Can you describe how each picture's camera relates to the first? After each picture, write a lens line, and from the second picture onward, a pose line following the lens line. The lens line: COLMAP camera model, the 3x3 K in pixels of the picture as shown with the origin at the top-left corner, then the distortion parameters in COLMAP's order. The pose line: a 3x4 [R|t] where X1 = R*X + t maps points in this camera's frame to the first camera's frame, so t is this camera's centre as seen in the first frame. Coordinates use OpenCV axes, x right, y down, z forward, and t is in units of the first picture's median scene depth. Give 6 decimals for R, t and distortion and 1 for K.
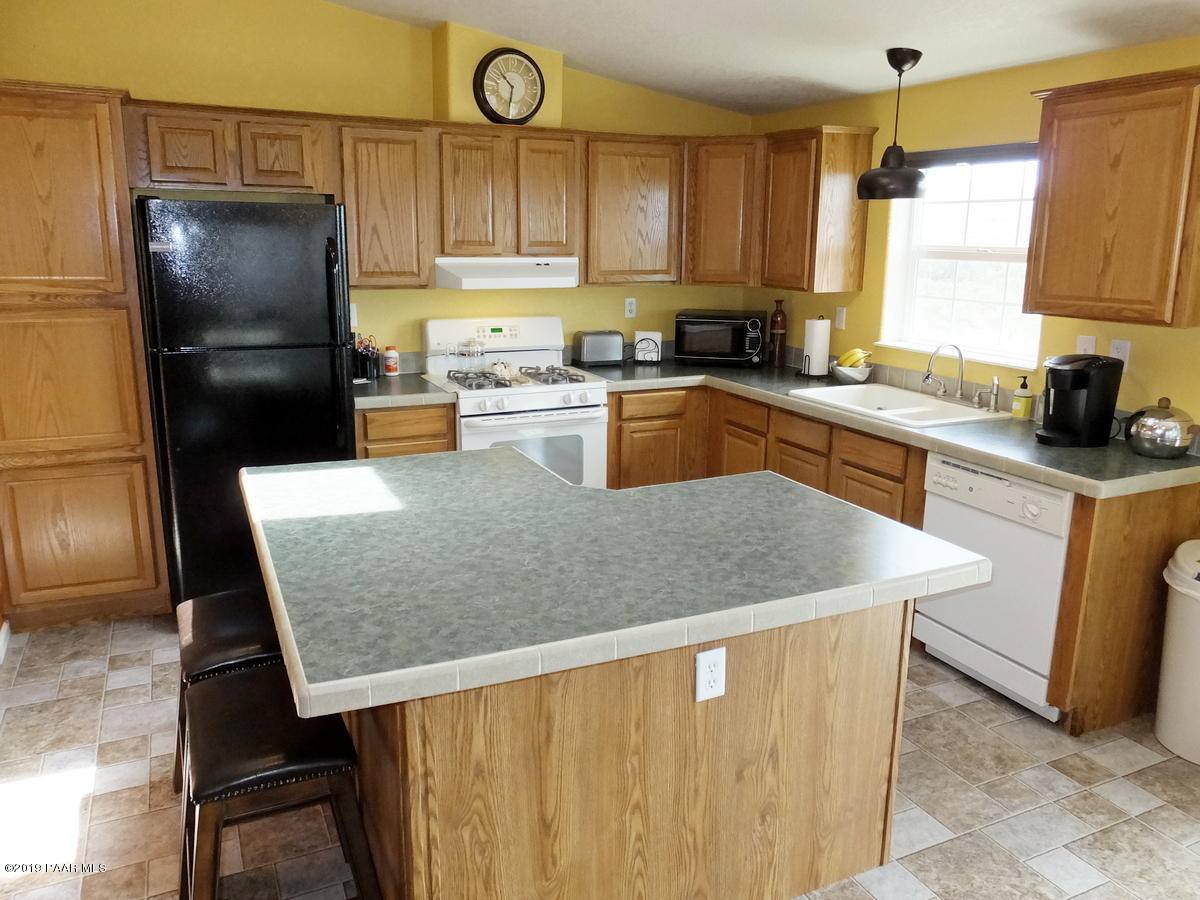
lens RADIAL K [[897.4, 0, 612.6], [0, 897.4, 447.0], [0, 0, 1]] dist [-0.002176, -0.006937]
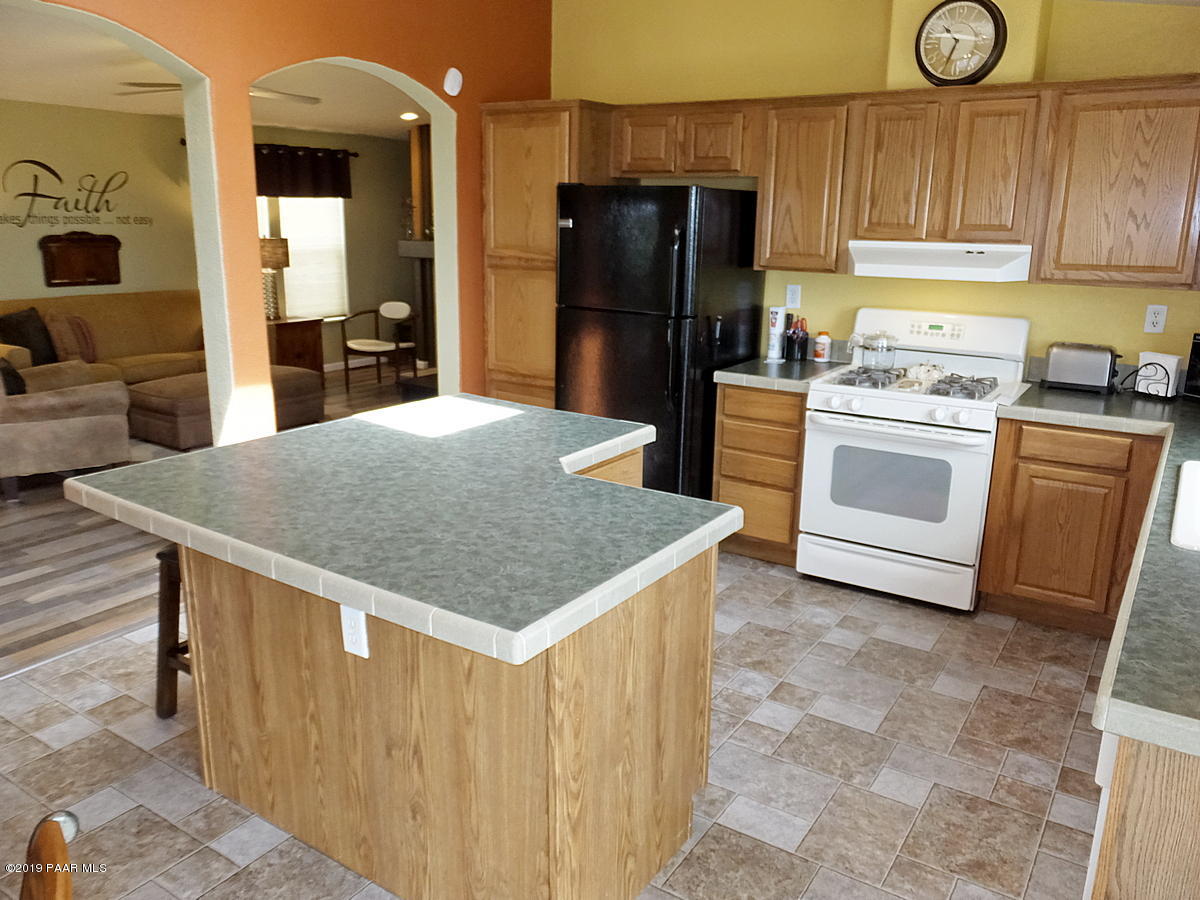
lens RADIAL K [[897.4, 0, 612.6], [0, 897.4, 447.0], [0, 0, 1]] dist [-0.002176, -0.006937]
pose [[0.516637, 0.209488, -0.830181, 0.507879], [-0.204513, 0.971733, 0.117936, -0.062946], [0.831421, 0.108853, 0.544876, 0.314253]]
